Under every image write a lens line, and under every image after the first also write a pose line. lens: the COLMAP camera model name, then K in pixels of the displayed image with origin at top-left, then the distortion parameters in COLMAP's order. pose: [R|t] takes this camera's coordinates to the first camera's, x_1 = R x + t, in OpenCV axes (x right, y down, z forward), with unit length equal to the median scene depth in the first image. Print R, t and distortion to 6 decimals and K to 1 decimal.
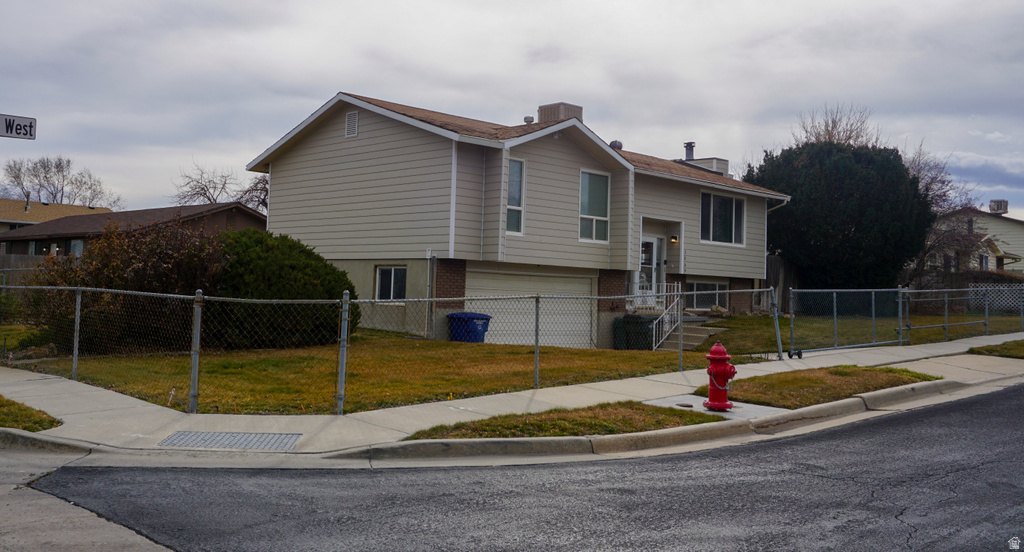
lens RADIAL K [[896.5, 0, 512.0], [0, 896.5, 276.0], [0, 0, 1]] dist [0.001714, -0.000132]
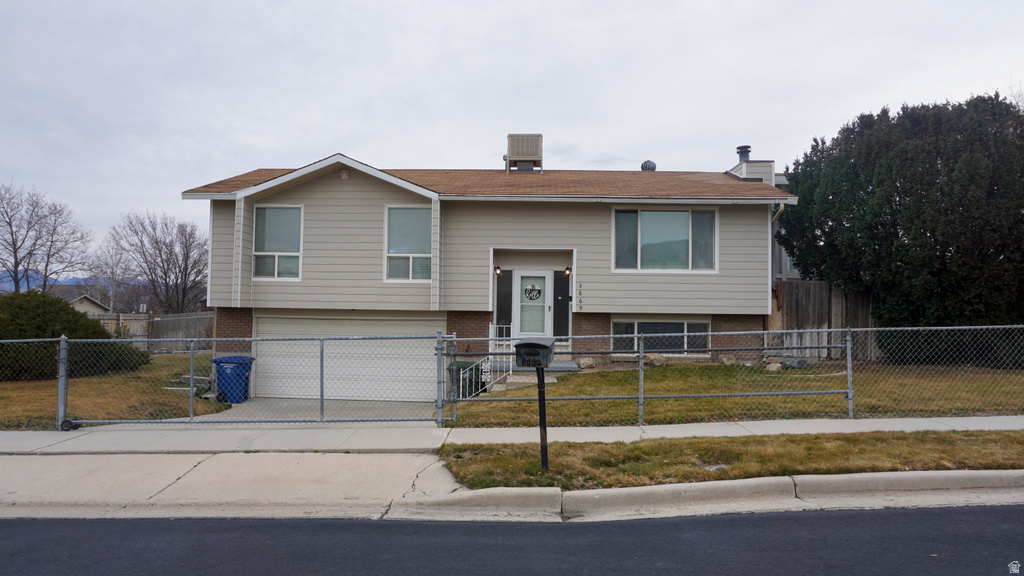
lens RADIAL K [[708.0, 0, 512.0], [0, 708.0, 288.0], [0, 0, 1]] dist [0.000936, -0.189754]
pose [[0.695862, -0.054836, -0.716079, 0.612083], [0.021084, 0.998211, -0.055953, 0.010384], [0.717866, 0.023838, 0.695773, 0.506699]]
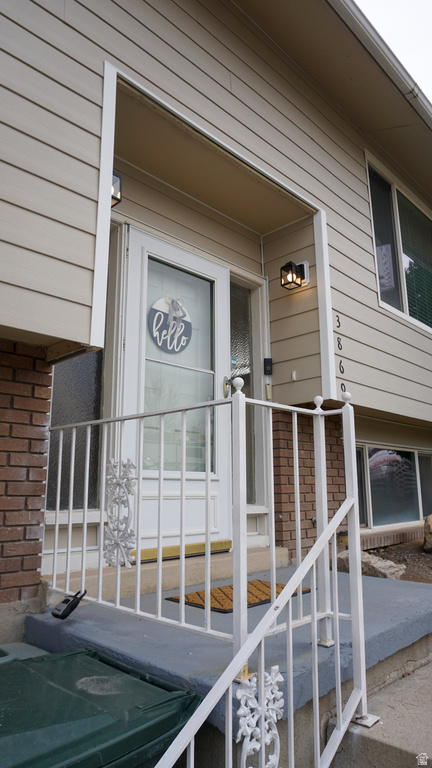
lens RADIAL K [[518.0, 0, 216.0], [0, 518.0, 384.0], [0, 0, 1]] dist [-0.054662, 0.043454]
pose [[0.999304, -0.028511, 0.024056, 0.152606], [0.032328, 0.983660, -0.177112, 0.017784], [-0.018613, 0.177766, 0.983897, 0.853486]]
